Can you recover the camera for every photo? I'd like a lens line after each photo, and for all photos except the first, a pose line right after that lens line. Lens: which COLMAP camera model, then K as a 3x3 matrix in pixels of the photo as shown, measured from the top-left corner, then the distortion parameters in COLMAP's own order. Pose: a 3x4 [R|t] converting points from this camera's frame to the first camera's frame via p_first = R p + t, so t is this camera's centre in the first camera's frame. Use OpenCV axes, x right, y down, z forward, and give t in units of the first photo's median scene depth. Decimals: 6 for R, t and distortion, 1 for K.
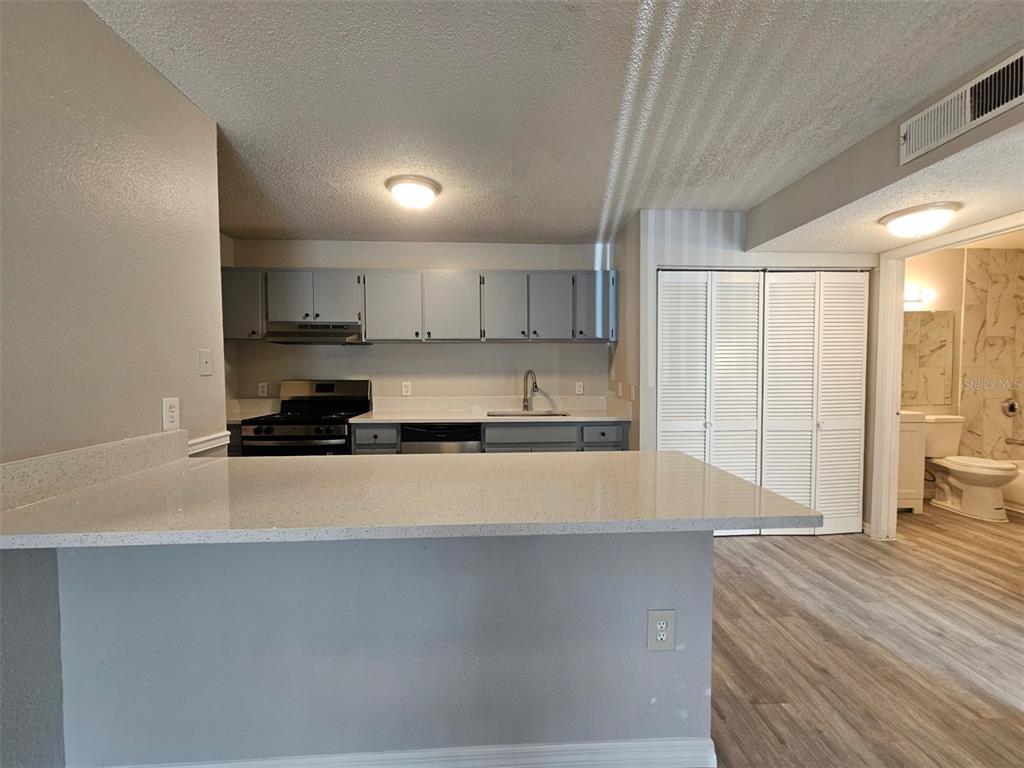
lens RADIAL K [[417.2, 0, 515.5], [0, 417.2, 384.9], [0, 0, 1]] dist [-0.000217, 0.000545]
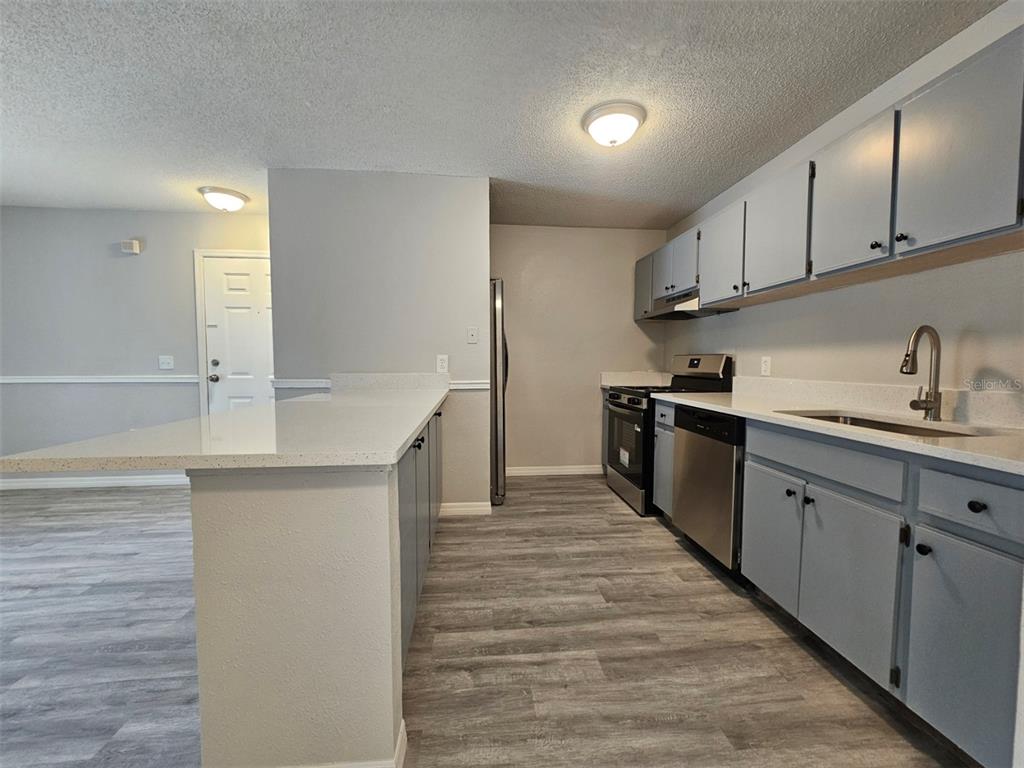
lens RADIAL K [[417.2, 0, 515.5], [0, 417.2, 384.9], [0, 0, 1]] dist [-0.000217, 0.000545]
pose [[0.050291, 0.060269, -0.996915, 0.527863], [-0.043346, 0.997369, 0.058109, 0.021911], [0.997794, 0.040290, 0.052771, 0.649816]]
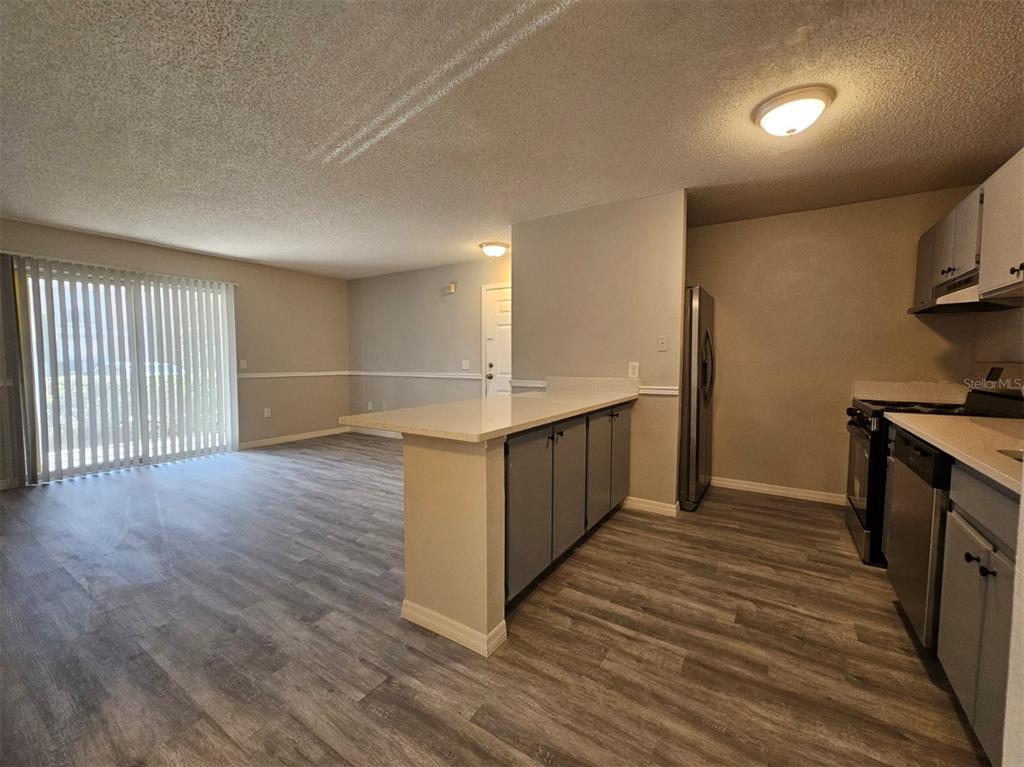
lens RADIAL K [[417.2, 0, 515.5], [0, 417.2, 384.4], [0, 0, 1]] dist [-0.000217, 0.000545]
pose [[-0.576400, 0.054923, -0.815320, 0.593334], [-0.033150, 0.995346, 0.090486, -0.013066], [0.816495, 0.079184, -0.571896, 0.892422]]
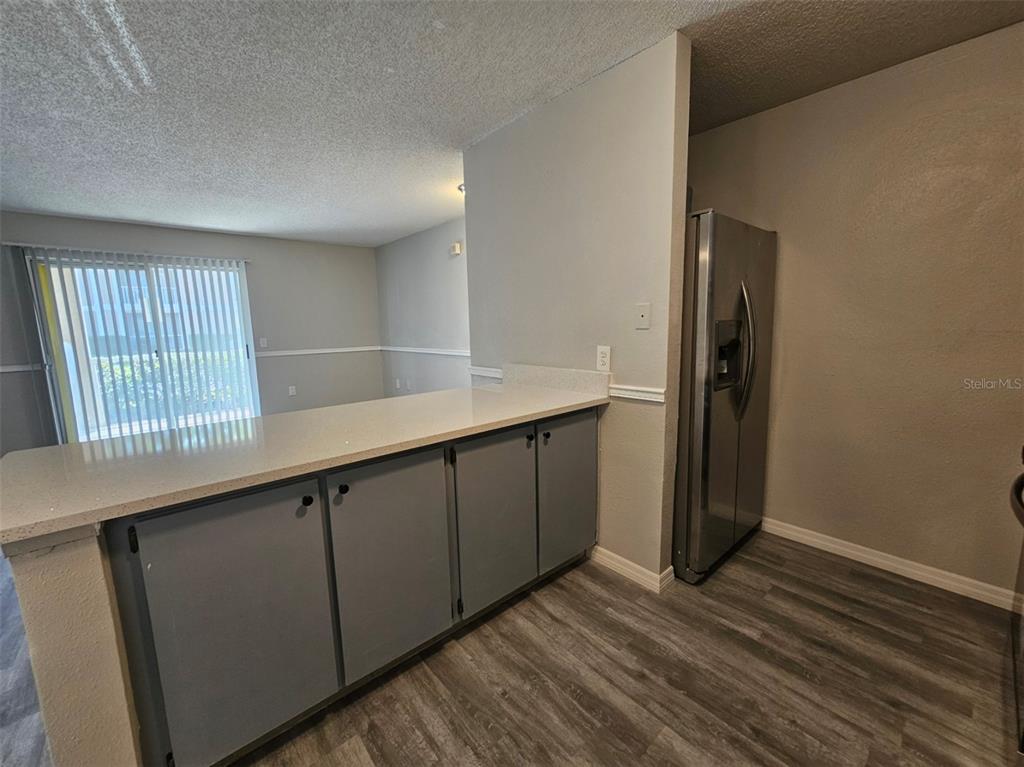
lens RADIAL K [[417.2, 0, 515.5], [0, 417.2, 384.4], [0, 0, 1]] dist [-0.000217, 0.000545]
pose [[-0.783890, 0.113727, -0.610395, 0.086522], [0.000436, 0.983183, 0.182625, -0.045252], [0.620900, 0.142891, -0.770757, 0.966273]]
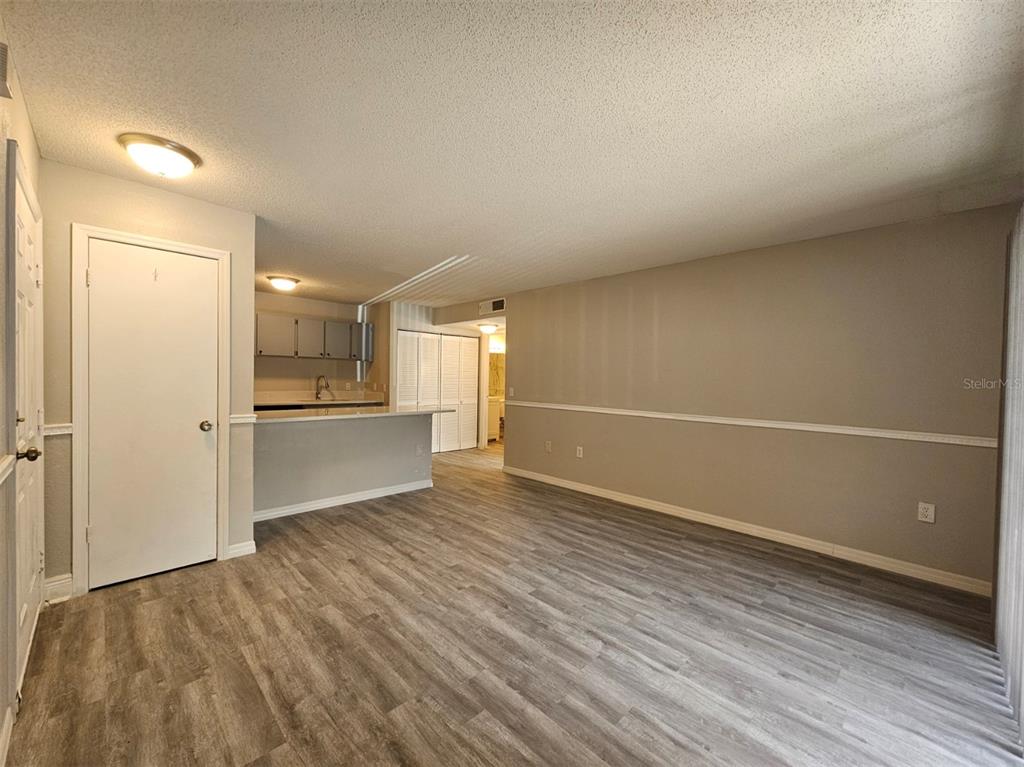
lens RADIAL K [[417.2, 0, 515.5], [0, 417.2, 384.4], [0, 0, 1]] dist [-0.000217, 0.000545]
pose [[0.743344, 0.007769, 0.668865, -0.611659], [0.001986, 0.999903, -0.013821, 0.031044], [-0.668907, 0.011602, 0.743256, -0.943442]]
